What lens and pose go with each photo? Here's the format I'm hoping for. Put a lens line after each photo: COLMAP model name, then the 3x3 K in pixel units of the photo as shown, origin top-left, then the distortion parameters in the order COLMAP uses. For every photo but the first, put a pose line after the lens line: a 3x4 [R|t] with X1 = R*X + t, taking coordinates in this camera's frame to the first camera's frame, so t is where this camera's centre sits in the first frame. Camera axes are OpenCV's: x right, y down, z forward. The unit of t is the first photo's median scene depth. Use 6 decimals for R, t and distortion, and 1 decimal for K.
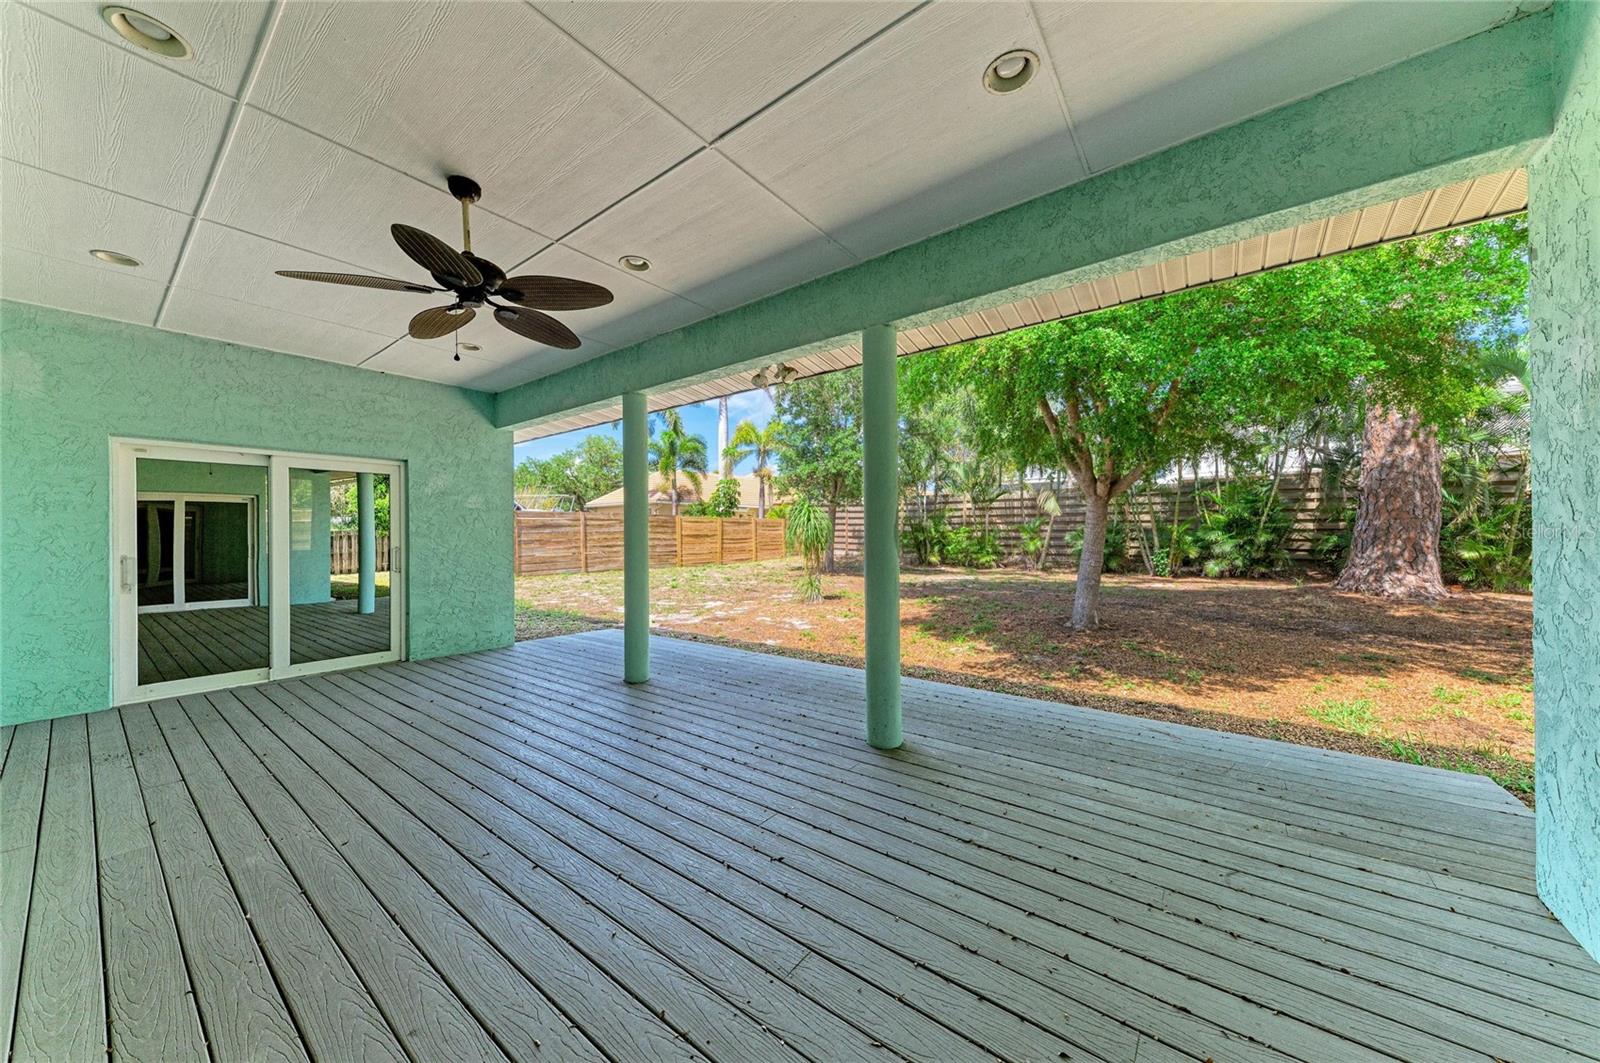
lens RADIAL K [[545.9, 0, 801.3], [0, 545.9, 533.7], [0, 0, 1]] dist [0.011920, 0.000003]
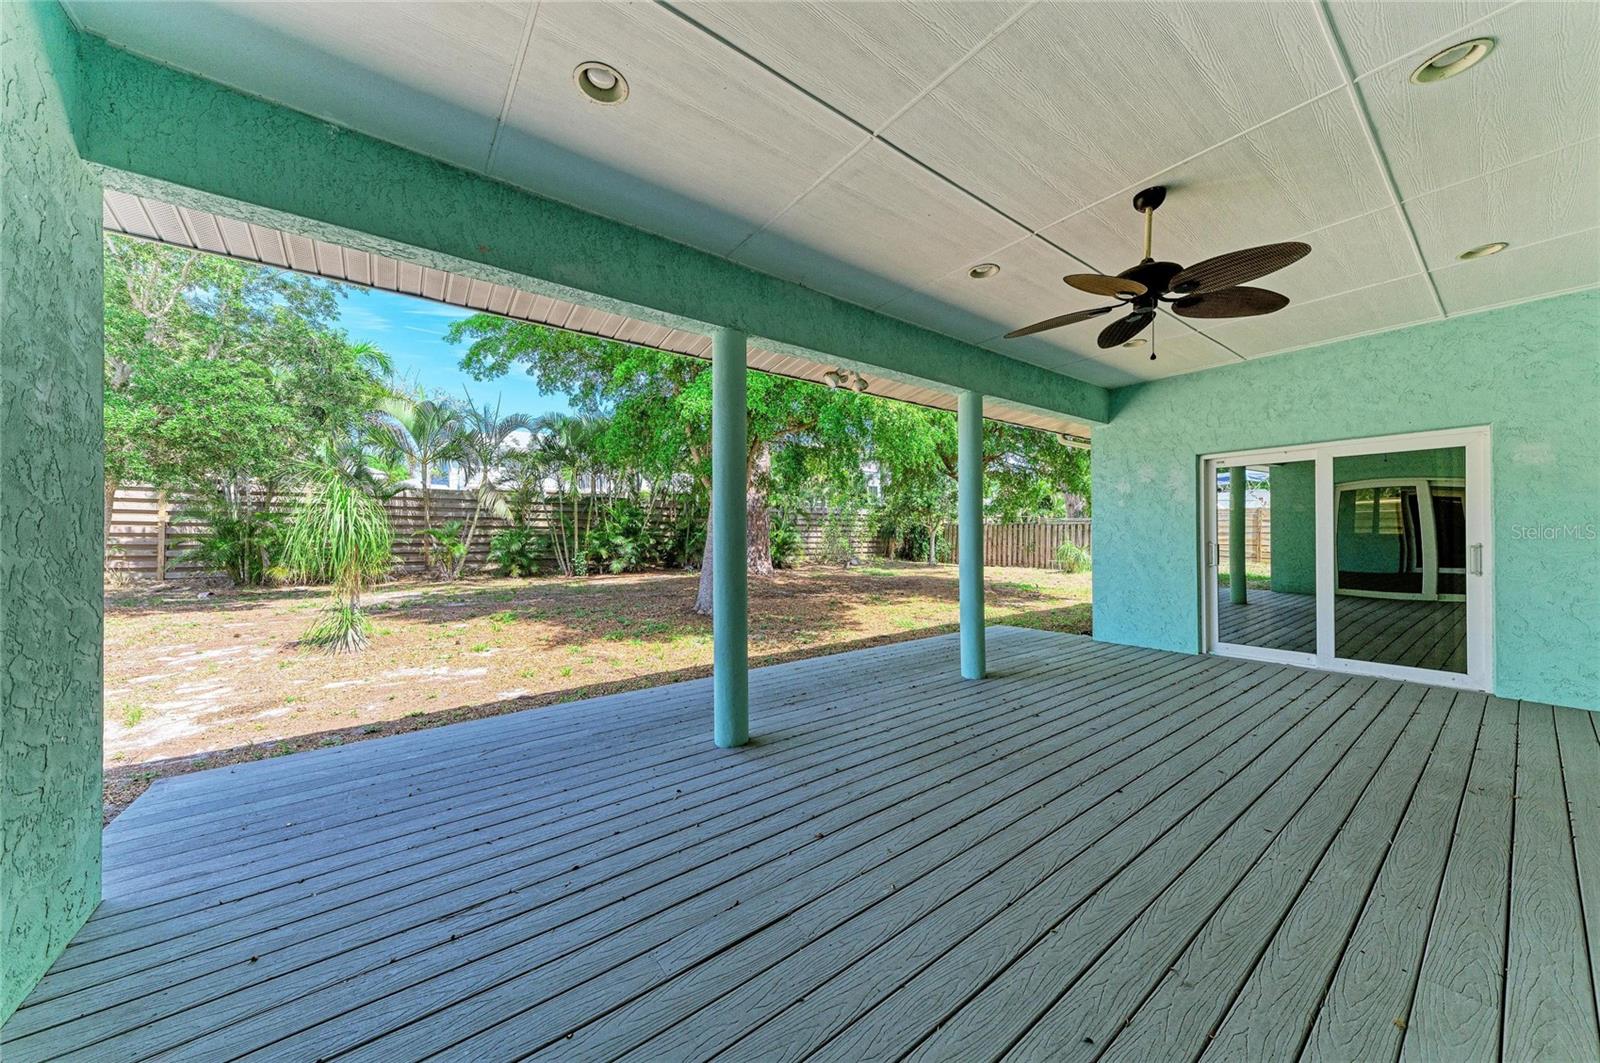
lens RADIAL K [[545.9, 0, 802.1], [0, 545.9, 533.3], [0, 0, 1]] dist [0.011920, 0.000003]
pose [[0.263247, 0.010703, 0.964669, -1.062689], [0.002411, 0.999928, -0.011753, 0.011746], [-0.964726, 0.005420, 0.263202, 0.811593]]
